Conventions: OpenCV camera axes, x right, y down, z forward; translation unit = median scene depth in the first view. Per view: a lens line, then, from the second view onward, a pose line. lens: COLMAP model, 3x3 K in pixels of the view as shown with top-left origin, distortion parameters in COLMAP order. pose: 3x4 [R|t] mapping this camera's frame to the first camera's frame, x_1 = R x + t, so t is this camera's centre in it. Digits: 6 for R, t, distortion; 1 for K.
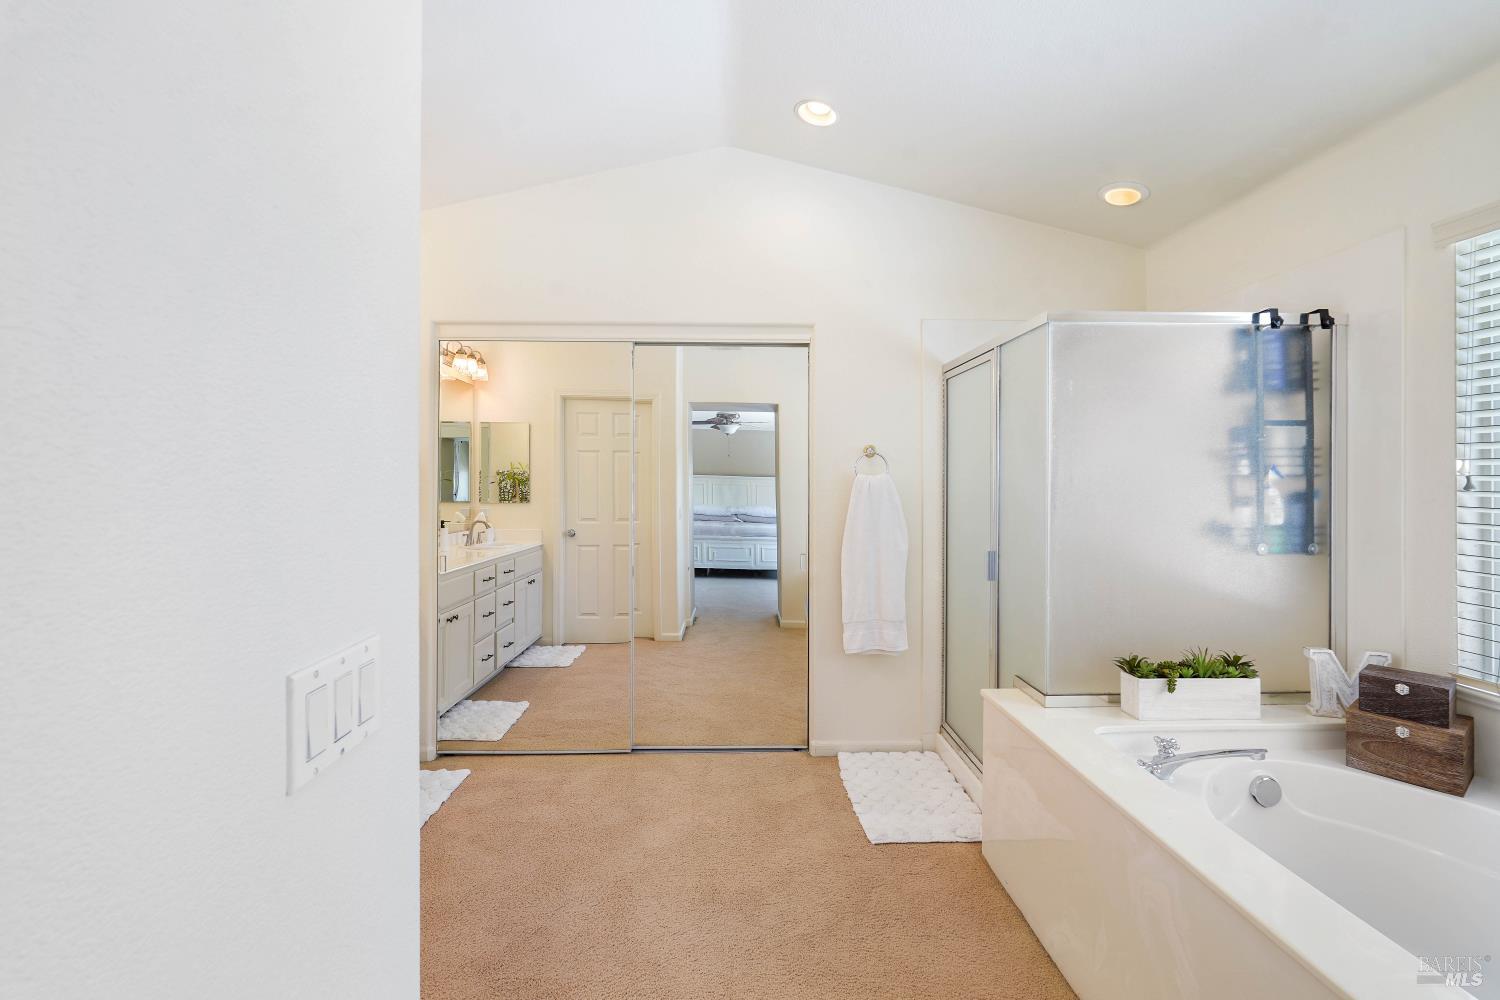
lens RADIAL K [[671.6, 0, 751.9], [0, 671.6, 487.5], [0, 0, 1]] dist [-0.014196, 0.008112]
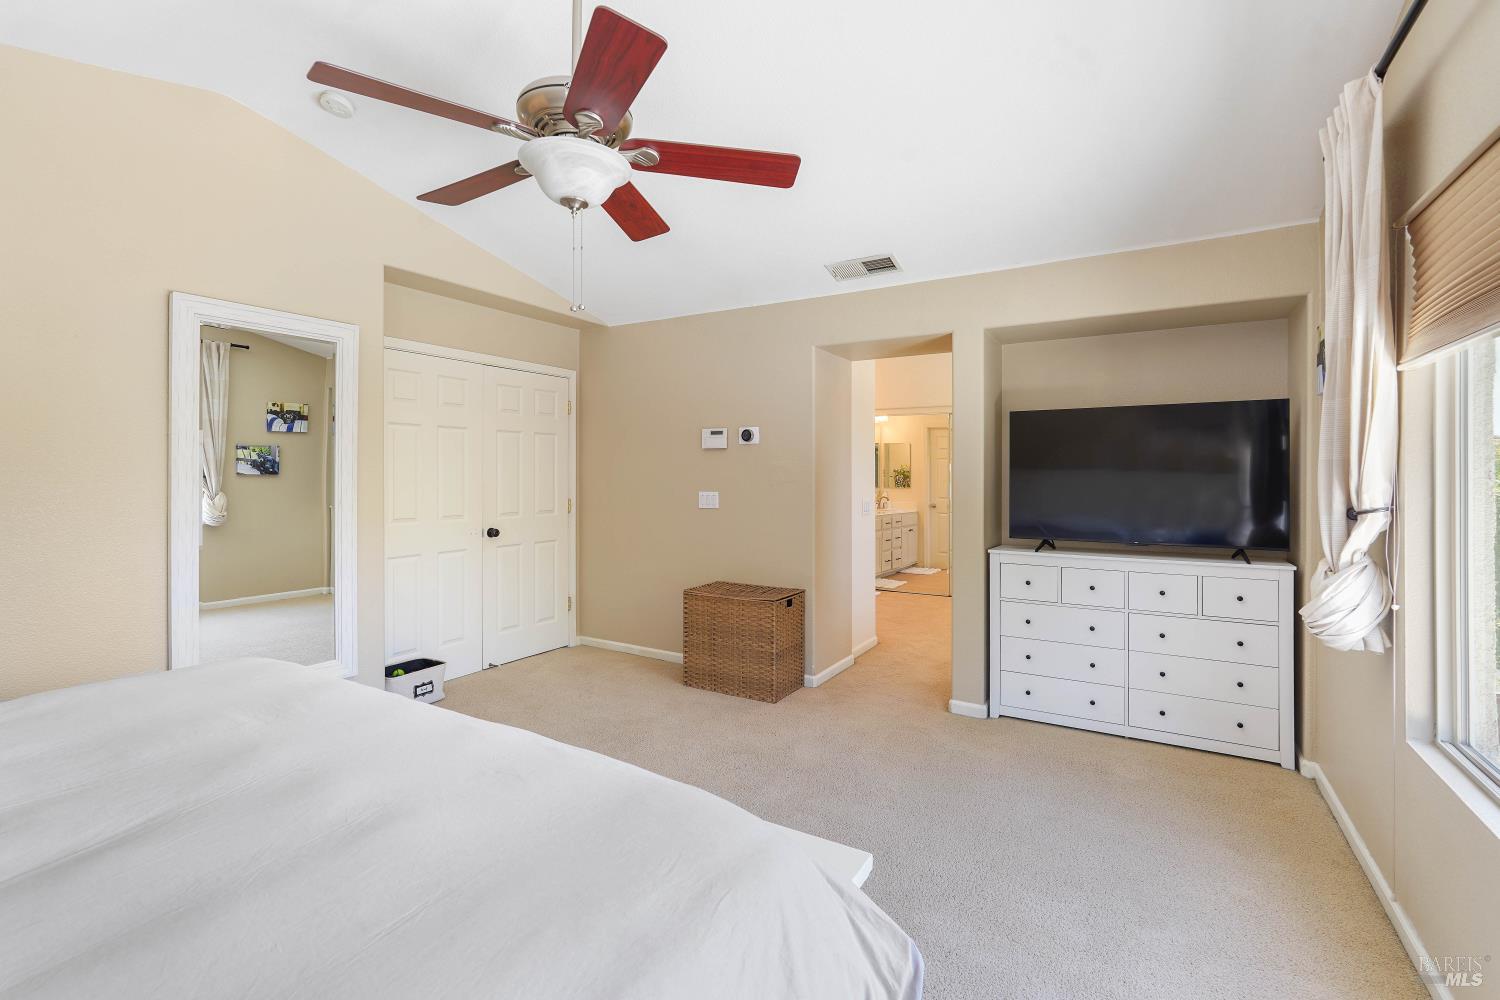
lens RADIAL K [[671.6, 0, 748.7], [0, 671.6, 483.9], [0, 0, 1]] dist [-0.014196, 0.008112]
pose [[0.836571, -0.000220, -0.547858, 0.477585], [0.000518, 1.000000, 0.000388, 0.020302], [0.547858, -0.000609, 0.836571, -1.218634]]
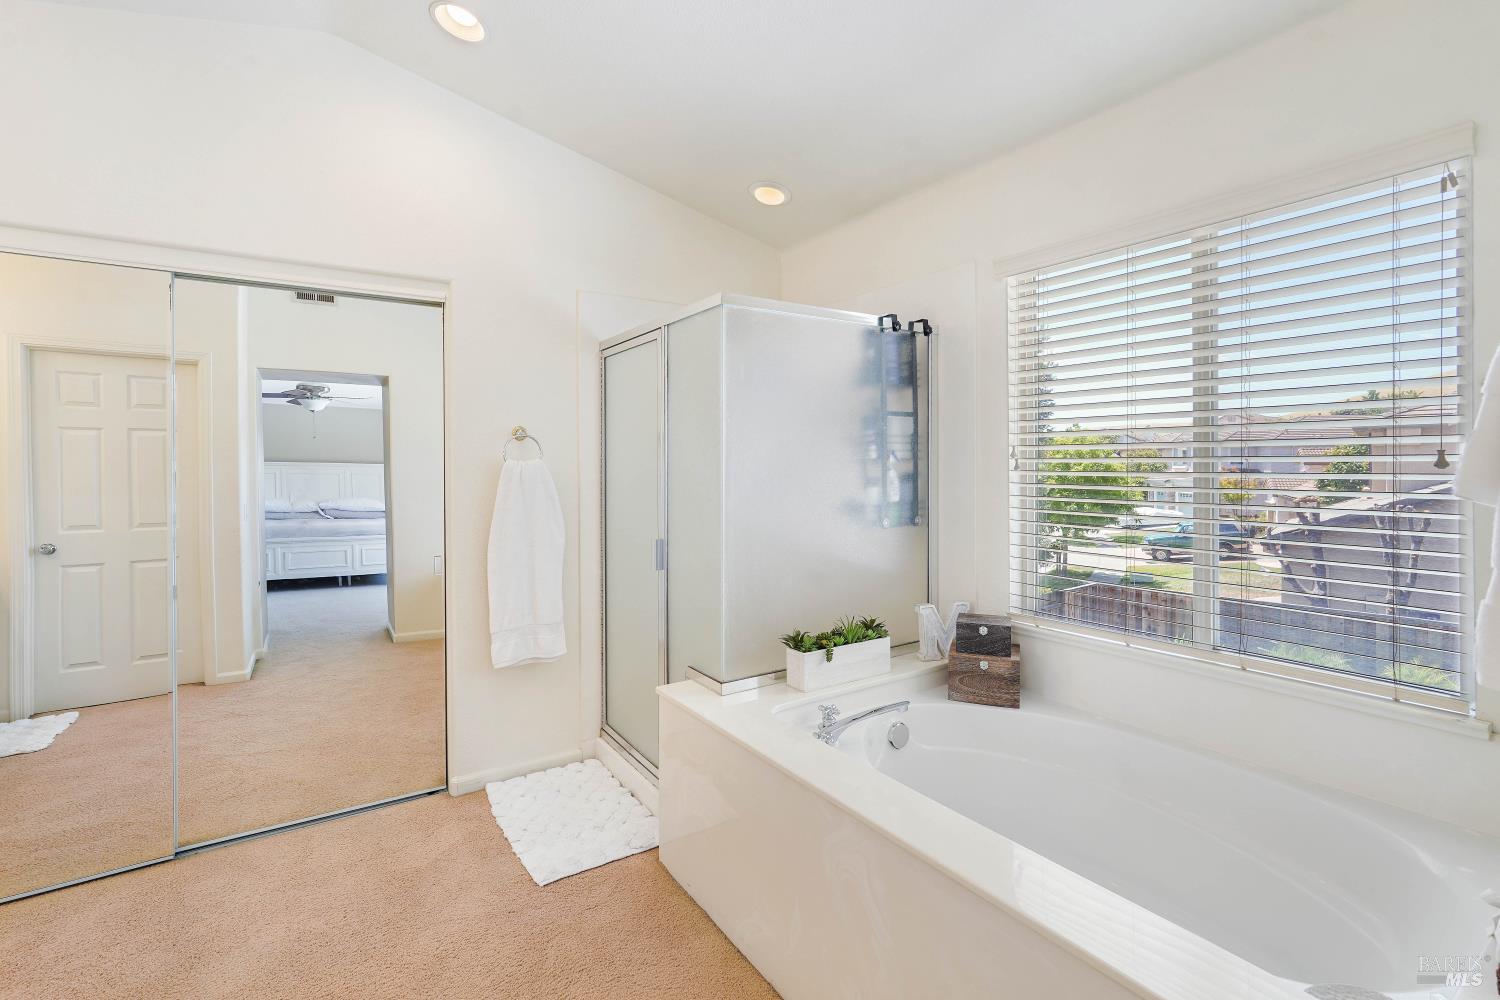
lens RADIAL K [[671.6, 0, 736.4], [0, 671.6, 469.9], [0, 0, 1]] dist [-0.014196, 0.008112]
pose [[0.855488, -0.012402, 0.517674, -0.037147], [0.014777, 0.999891, -0.000466, -0.001873], [-0.517612, 0.008048, 0.855578, 0.104585]]
